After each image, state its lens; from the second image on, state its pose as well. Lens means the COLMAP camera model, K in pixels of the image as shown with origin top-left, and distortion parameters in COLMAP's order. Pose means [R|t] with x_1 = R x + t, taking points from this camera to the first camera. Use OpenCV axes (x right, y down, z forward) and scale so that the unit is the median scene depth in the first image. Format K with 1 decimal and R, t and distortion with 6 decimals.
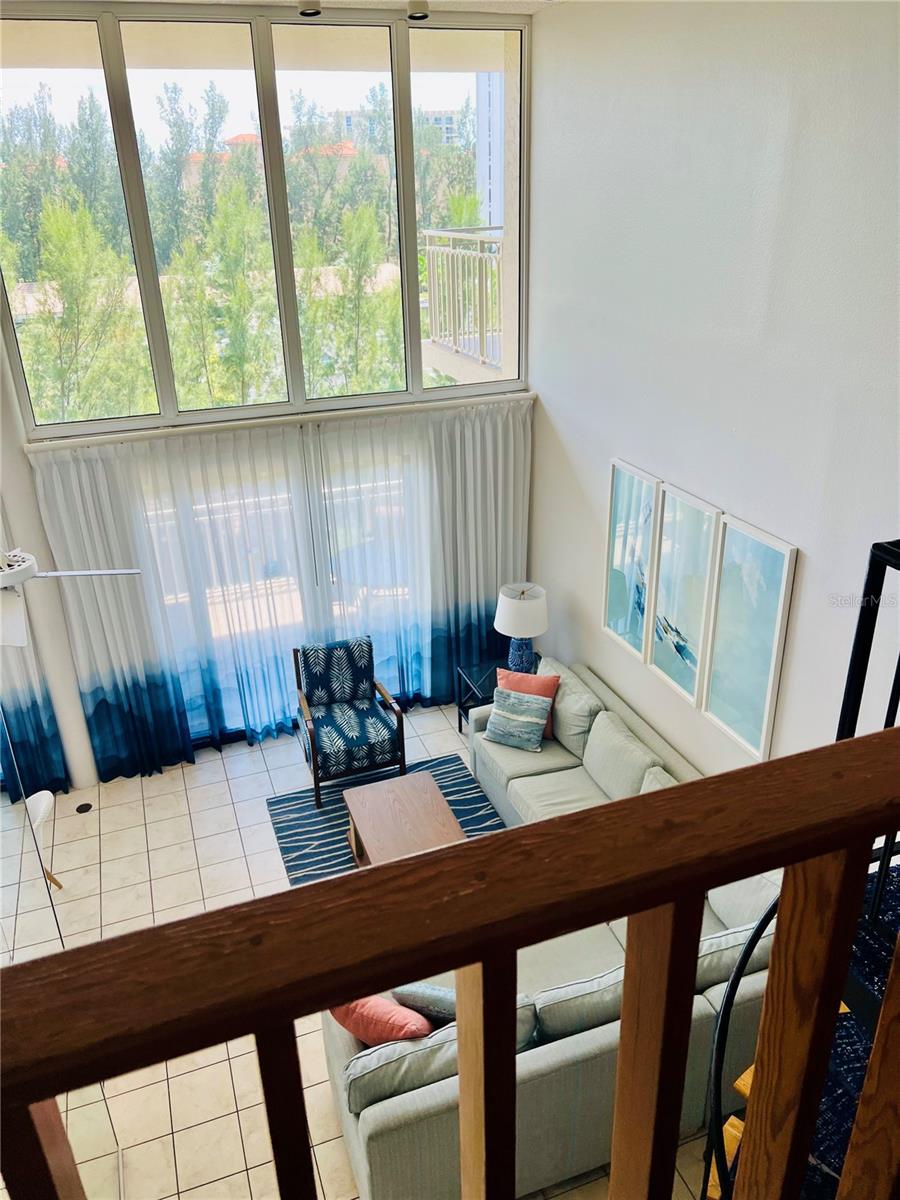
lens RADIAL K [[897.4, 0, 450.0], [0, 897.4, 600.0], [0, 0, 1]] dist [0.080420, -0.079063]
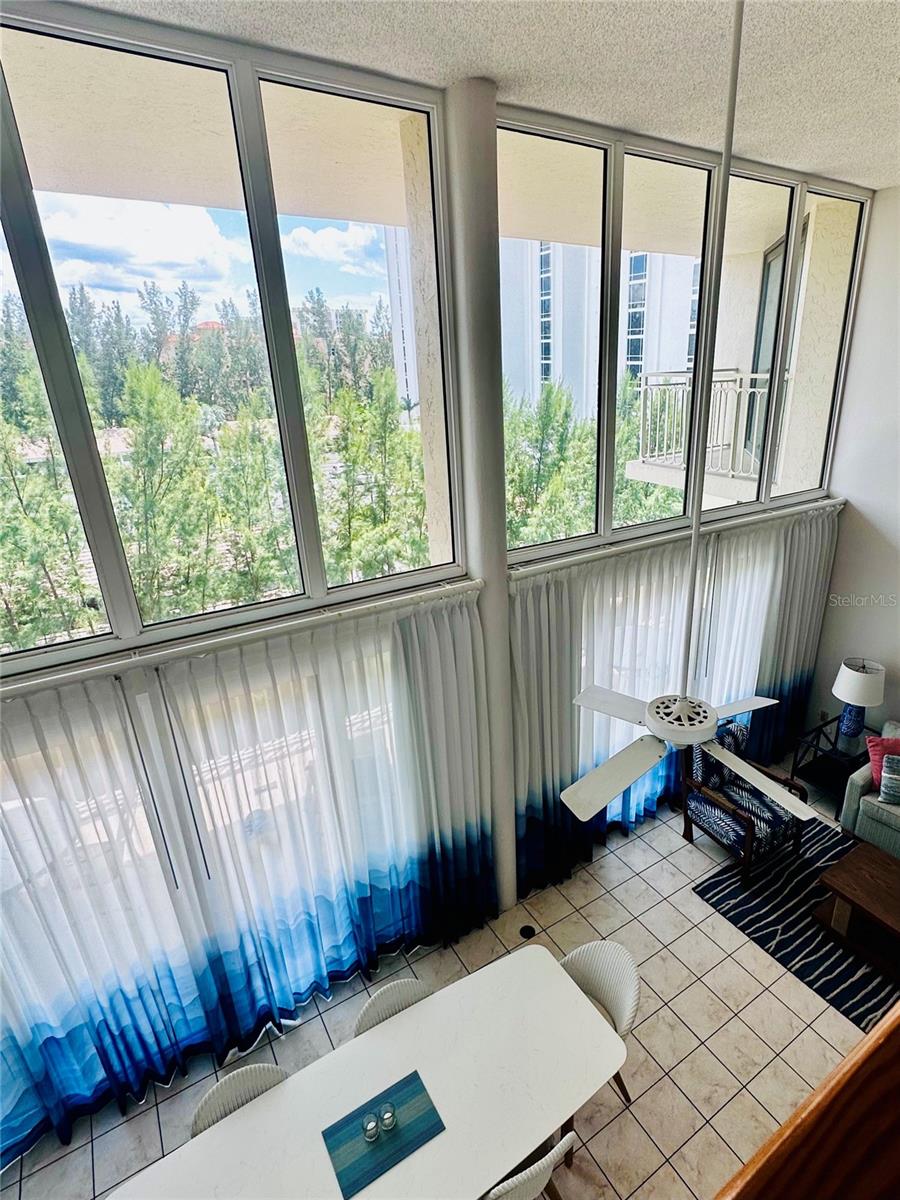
lens RADIAL K [[647.8, 0, 536.9], [0, 647.8, 608.7], [0, 0, 1]] dist [-0.000003, -0.000189]
pose [[0.964952, -0.082598, 0.249089, -0.566585], [0.098805, 0.993680, -0.053261, -0.086061], [-0.243115, 0.076006, 0.967015, 0.305706]]
